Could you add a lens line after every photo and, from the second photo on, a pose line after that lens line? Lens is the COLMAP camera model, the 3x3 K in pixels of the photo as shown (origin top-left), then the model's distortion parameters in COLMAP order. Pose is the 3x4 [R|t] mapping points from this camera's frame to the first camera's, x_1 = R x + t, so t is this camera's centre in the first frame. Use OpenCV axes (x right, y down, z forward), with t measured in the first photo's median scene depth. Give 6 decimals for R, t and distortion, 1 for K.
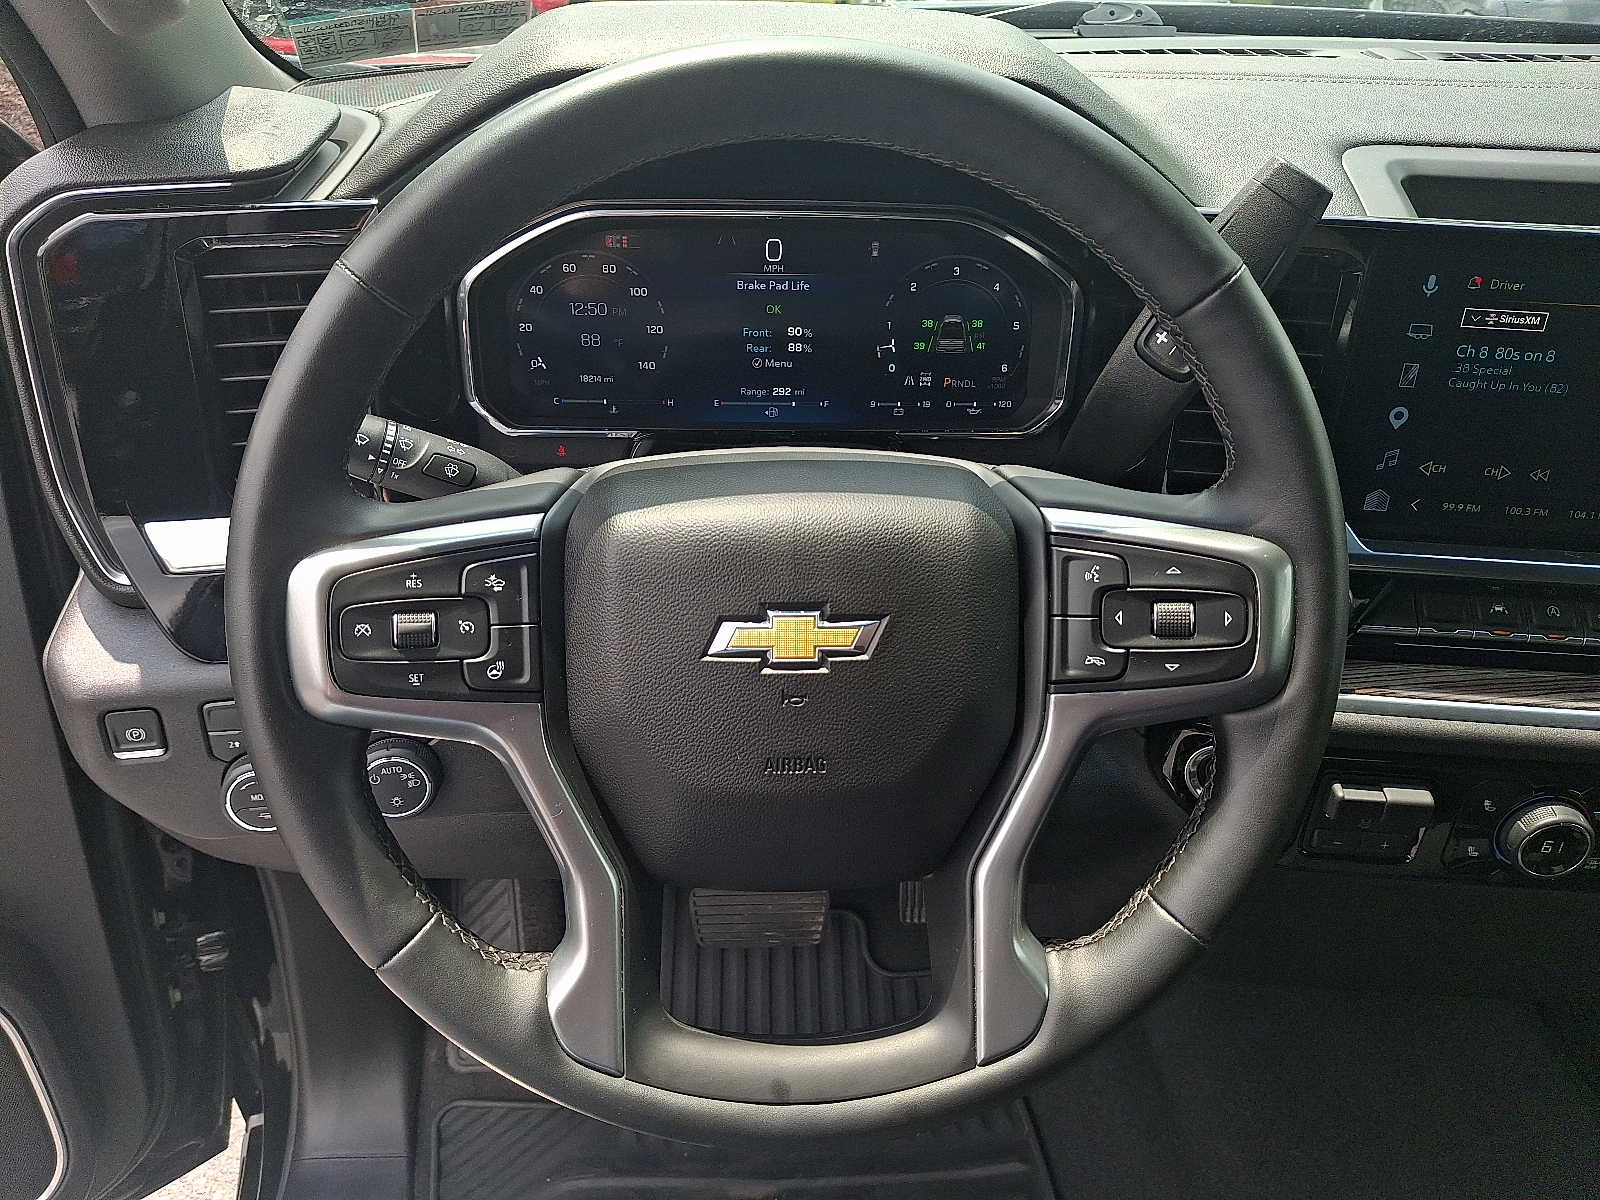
lens RADIAL K [[1155.0, 0, 800.0], [0, 1155.0, 600.0], [0, 0, 1]] dist [0.112617, -0.299008]
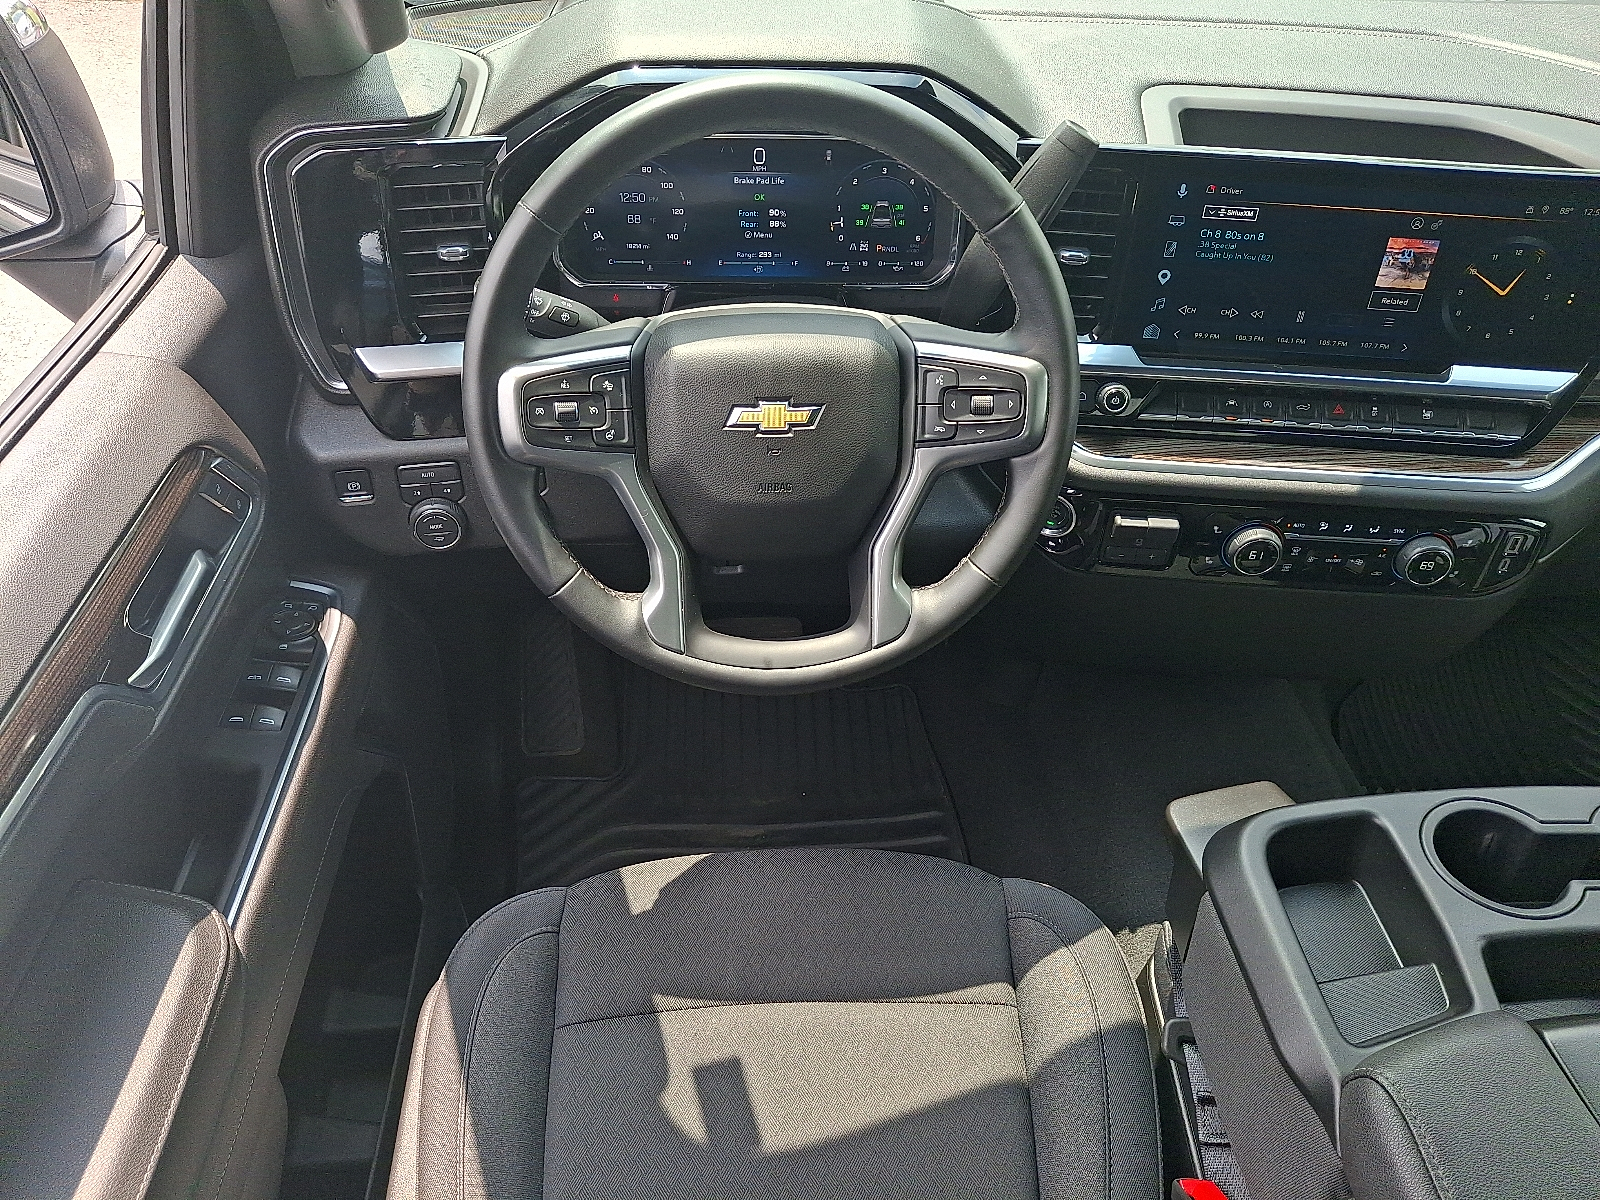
lens RADIAL K [[1155.0, 0, 800.0], [0, 1155.0, 600.0], [0, 0, 1]] dist [0.112617, -0.299008]
pose [[0.999905, -0.004858, 0.012861, 0.010839], [0.002795, 0.987782, 0.155817, 0.032965], [-0.013461, -0.155766, 0.987702, -0.811274]]
